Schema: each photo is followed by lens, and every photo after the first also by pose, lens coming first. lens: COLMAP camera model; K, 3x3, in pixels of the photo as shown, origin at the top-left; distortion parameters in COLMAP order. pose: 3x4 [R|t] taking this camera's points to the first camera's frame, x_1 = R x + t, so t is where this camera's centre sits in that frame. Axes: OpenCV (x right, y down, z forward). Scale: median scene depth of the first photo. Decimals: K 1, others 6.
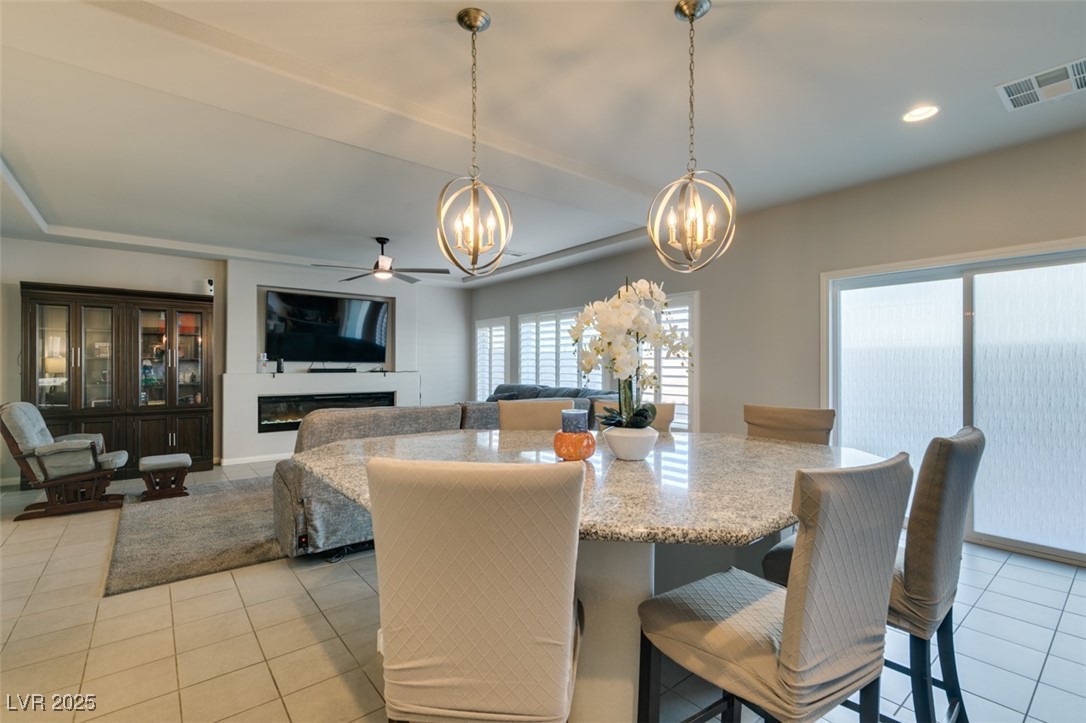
lens RADIAL K [[486.1, 0, 542.5], [0, 486.1, 363.6], [0, 0, 1]] dist [0.005080, -0.001841]
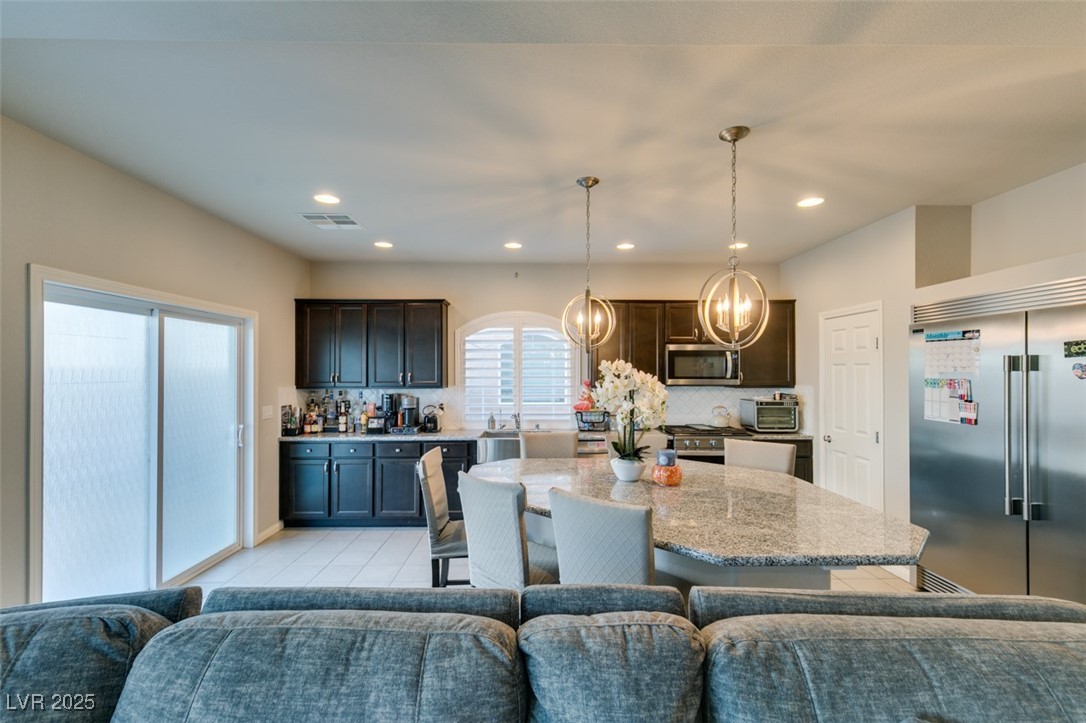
lens RADIAL K [[486.1, 0, 541.4], [0, 486.1, 365.8], [0, 0, 1]] dist [0.005080, -0.001841]
pose [[-0.788094, 0.007436, 0.615511, -0.162331], [-0.002671, 0.999876, -0.015499, -0.040838], [-0.615550, -0.013859, -0.787976, 0.729568]]
